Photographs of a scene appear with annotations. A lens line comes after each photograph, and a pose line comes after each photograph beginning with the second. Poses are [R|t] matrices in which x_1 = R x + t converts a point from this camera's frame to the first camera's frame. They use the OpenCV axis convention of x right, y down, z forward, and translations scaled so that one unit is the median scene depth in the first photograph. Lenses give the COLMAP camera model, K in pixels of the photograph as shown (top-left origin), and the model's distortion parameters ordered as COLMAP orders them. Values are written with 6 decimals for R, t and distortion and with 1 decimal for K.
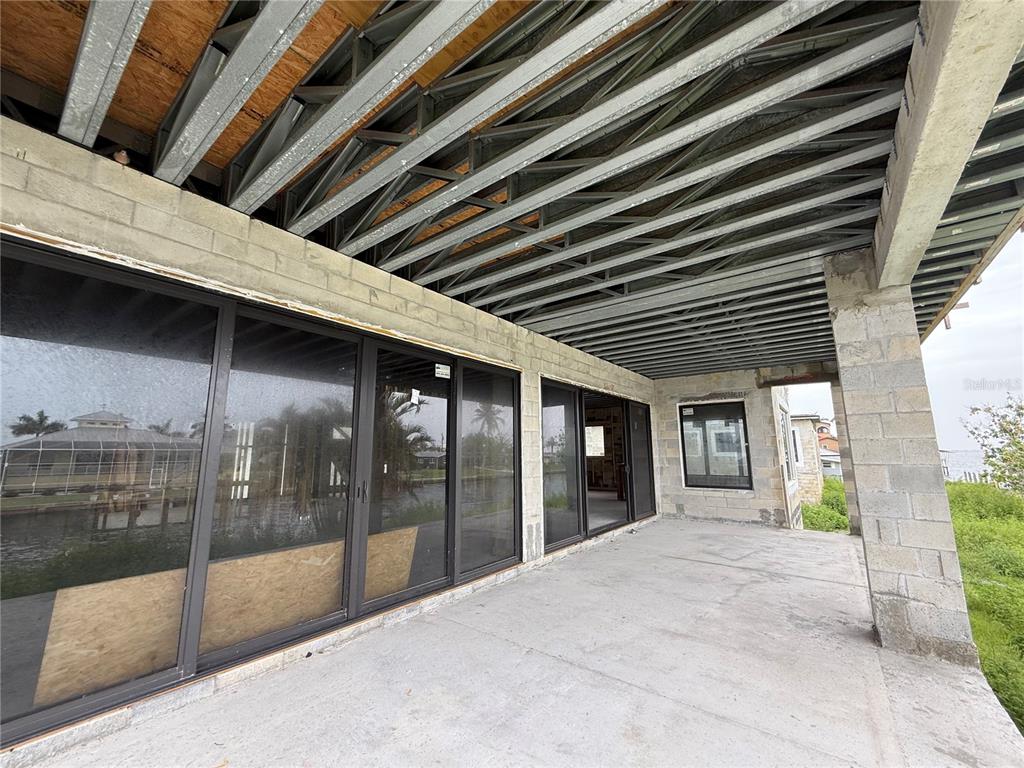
lens RADIAL K [[410.9, 0, 512.6], [0, 410.9, 382.3], [0, 0, 1]] dist [-0.000541, -0.000200]
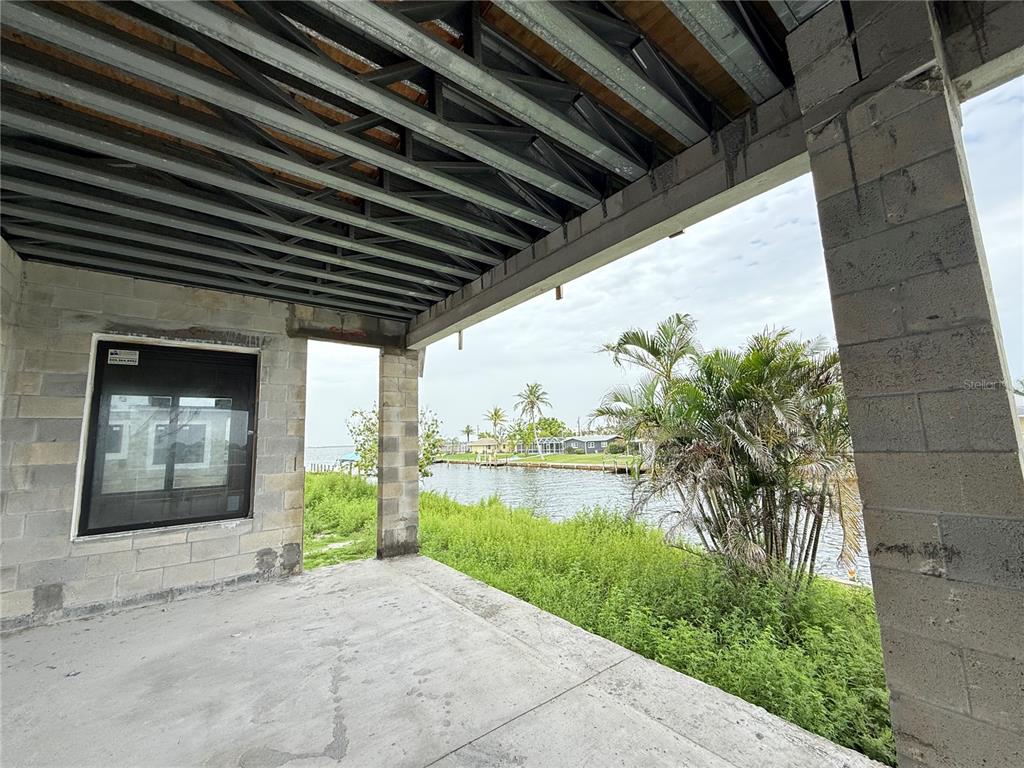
lens RADIAL K [[410.9, 0, 511.6], [0, 410.9, 383.3], [0, 0, 1]] dist [-0.000541, -0.000200]
pose [[0.267602, 0.132262, 0.954409, 0.138557], [-0.135704, 0.985834, -0.098567, 0.094585], [-0.953925, -0.103140, 0.281760, 0.532480]]
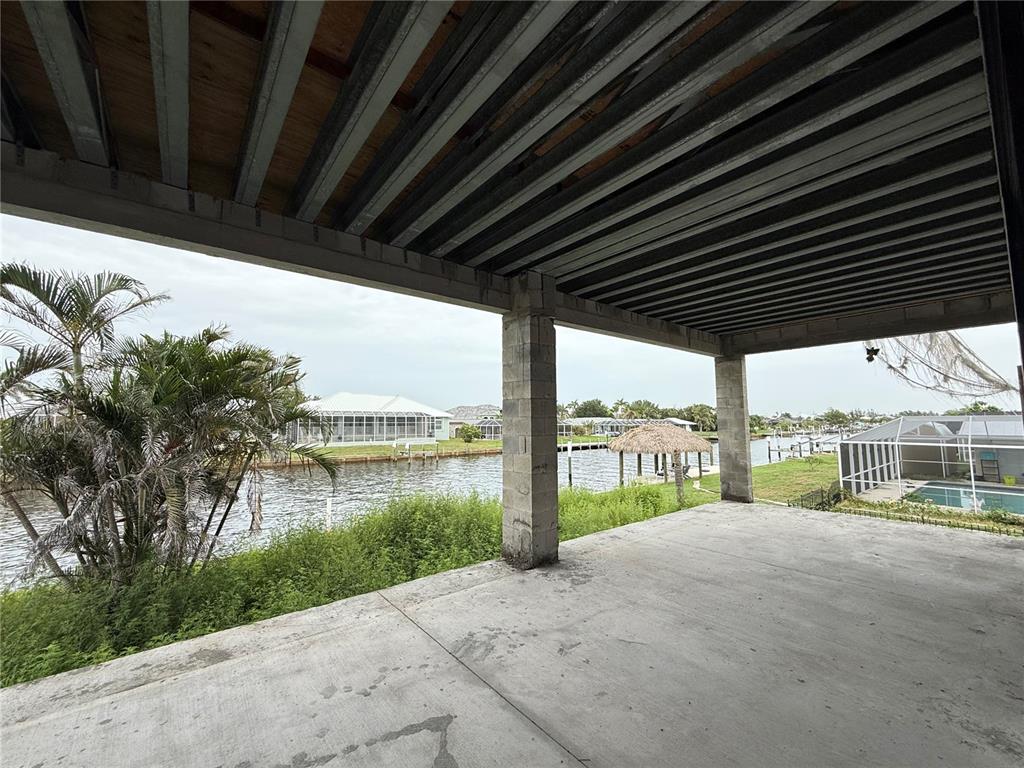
lens RADIAL K [[410.9, 0, 509.7], [0, 410.9, 384.6], [0, 0, 1]] dist [-0.000541, -0.000200]
pose [[-0.969438, 0.031248, 0.243336, 0.263850], [-0.032481, 0.966776, -0.253551, 0.159772], [-0.243175, -0.253706, -0.936215, 0.972776]]
